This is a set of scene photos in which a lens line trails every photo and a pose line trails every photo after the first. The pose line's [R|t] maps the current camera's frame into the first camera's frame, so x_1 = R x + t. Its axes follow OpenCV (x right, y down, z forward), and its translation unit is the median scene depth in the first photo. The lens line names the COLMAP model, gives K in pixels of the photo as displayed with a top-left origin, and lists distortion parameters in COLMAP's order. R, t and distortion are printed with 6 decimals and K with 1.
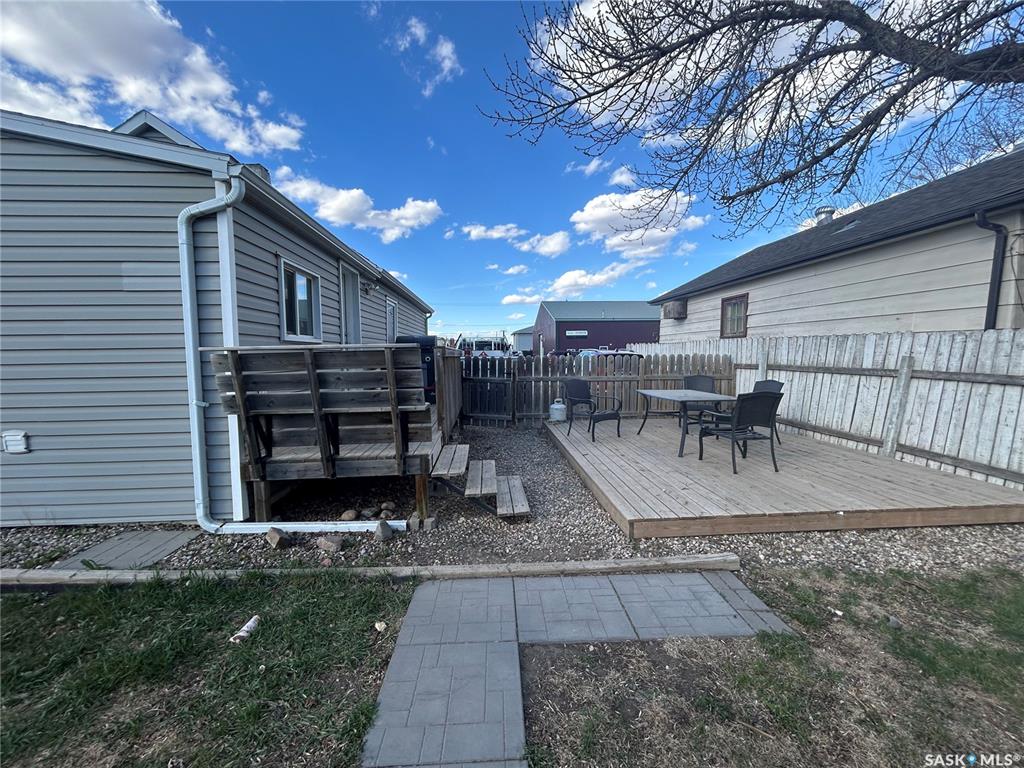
lens RADIAL K [[415.1, 0, 510.0], [0, 415.1, 381.7], [0, 0, 1]] dist [0.001183, -0.000010]
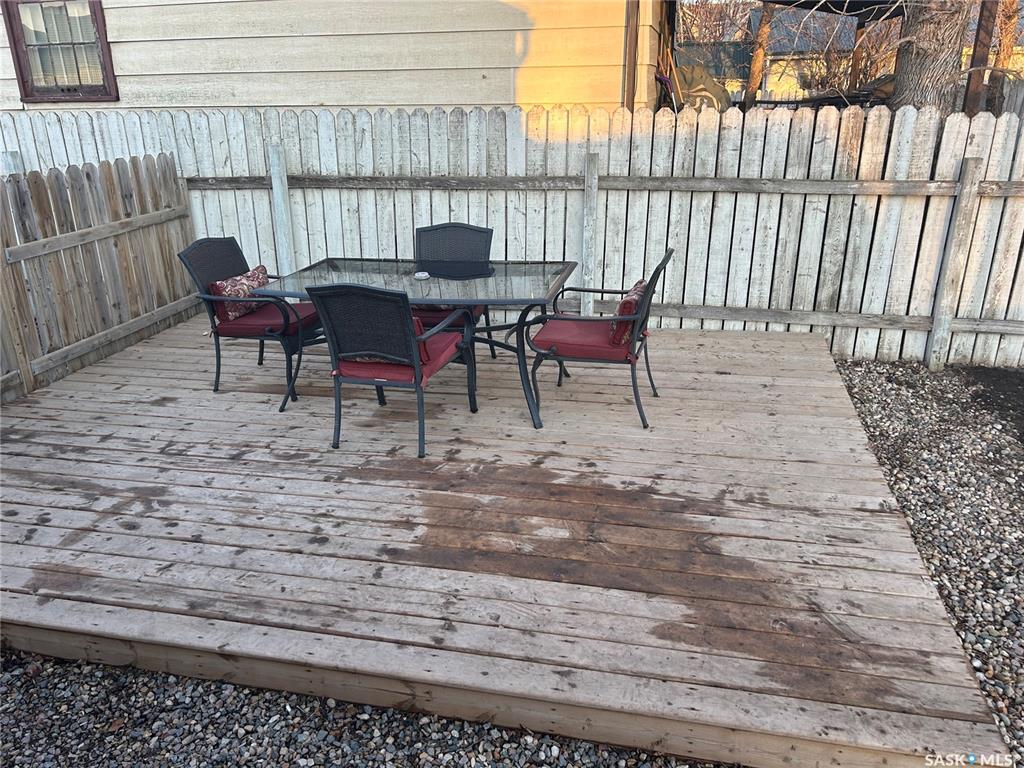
lens RADIAL K [[749.5, 0, 512.0], [0, 749.5, 384.0], [0, 0, 1]] dist [0.064739, -0.045362]
pose [[0.262409, -0.343620, 0.901702, -0.170602], [0.085474, 0.939052, 0.332979, -0.132015], [-0.961164, -0.010305, 0.275786, 0.900834]]
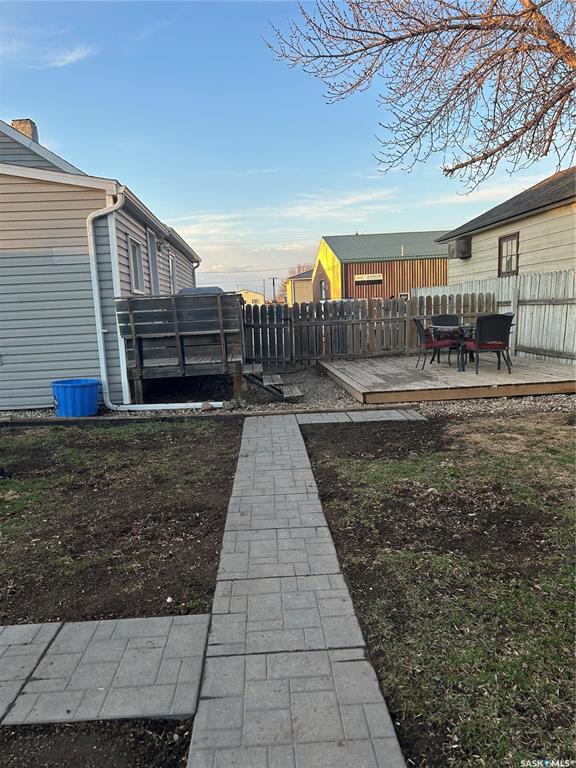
lens RADIAL K [[578.2, 0, 284.8], [0, 578.2, 389.1], [0, 0, 1]] dist [0.053570, -0.055045]
pose [[0.999280, -0.037932, -0.000834, -0.020088], [0.037899, 0.996888, 0.069130, 0.100918], [-0.001791, -0.069112, 0.997607, -0.908423]]
